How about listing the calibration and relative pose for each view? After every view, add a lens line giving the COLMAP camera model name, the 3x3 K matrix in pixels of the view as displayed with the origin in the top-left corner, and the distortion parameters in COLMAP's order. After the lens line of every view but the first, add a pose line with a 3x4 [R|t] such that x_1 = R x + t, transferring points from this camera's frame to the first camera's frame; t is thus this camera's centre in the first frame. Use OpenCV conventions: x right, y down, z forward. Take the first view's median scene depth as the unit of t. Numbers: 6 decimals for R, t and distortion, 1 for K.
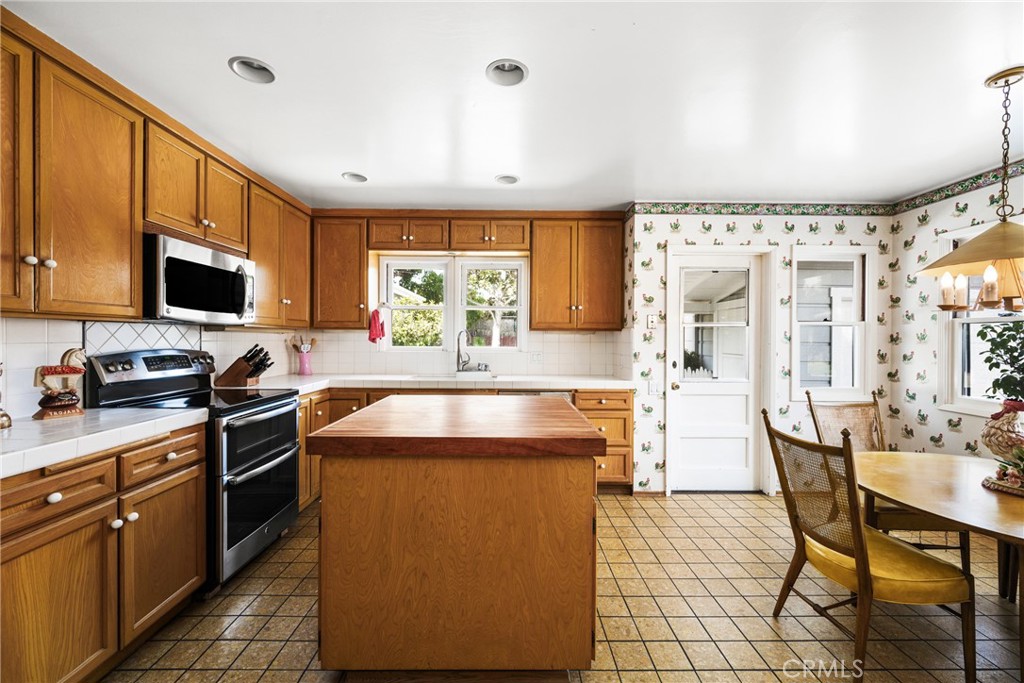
lens RADIAL K [[408.7, 0, 511.3], [0, 408.7, 342.8], [0, 0, 1]] dist [0.007032, -0.000219]
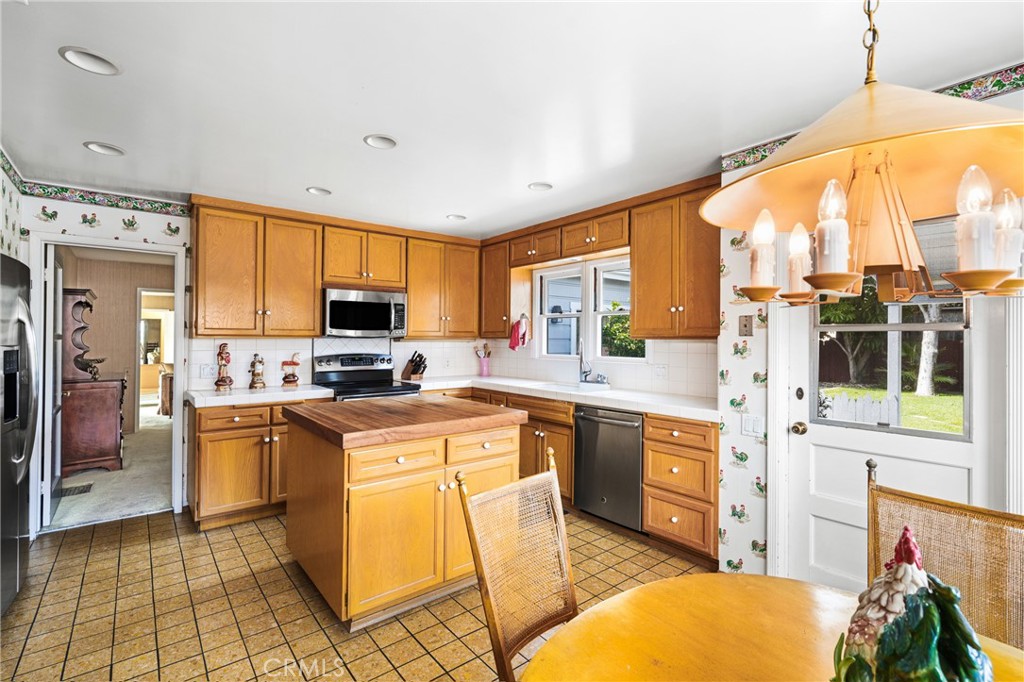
lens RADIAL K [[467.7, 0, 512.0], [0, 467.7, 341.0], [0, 0, 1]] dist [0.019956, 0.000075]
pose [[0.621228, -0.001565, -0.783628, 0.708411], [-0.009809, 0.999904, -0.009773, -0.015519], [0.783568, 0.013758, 0.621154, 0.220975]]
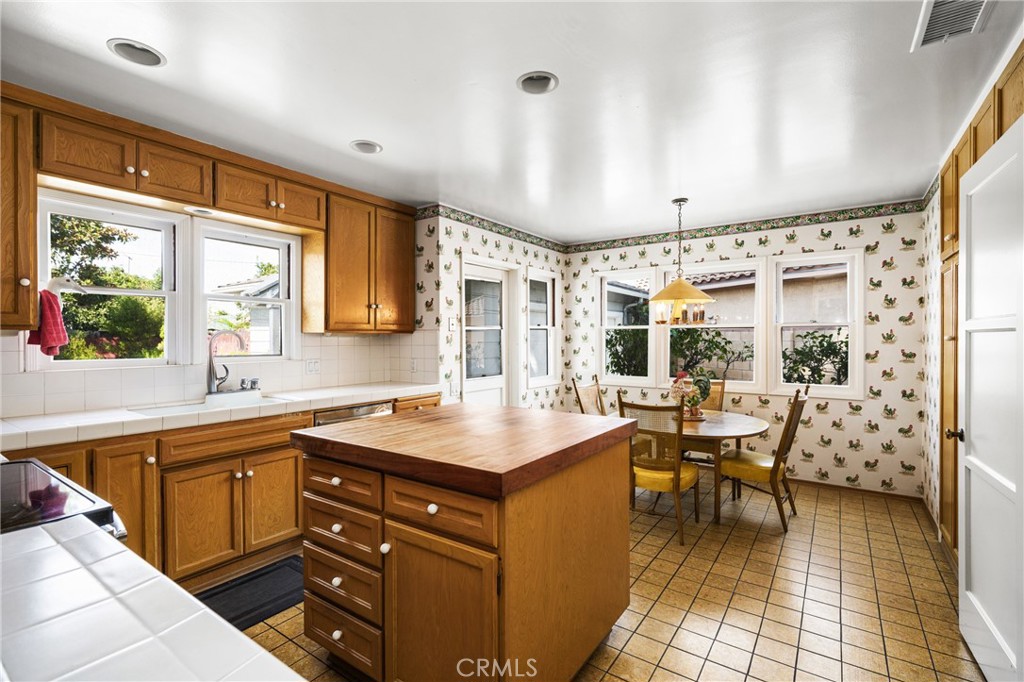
lens RADIAL K [[467.7, 0, 512.0], [0, 467.7, 341.0], [0, 0, 1]] dist [0.019956, 0.000075]
pose [[0.587266, -0.011958, 0.809306, -0.517027], [0.013867, 0.999893, 0.004712, -0.013504], [-0.809276, 0.008456, 0.587368, 0.190207]]
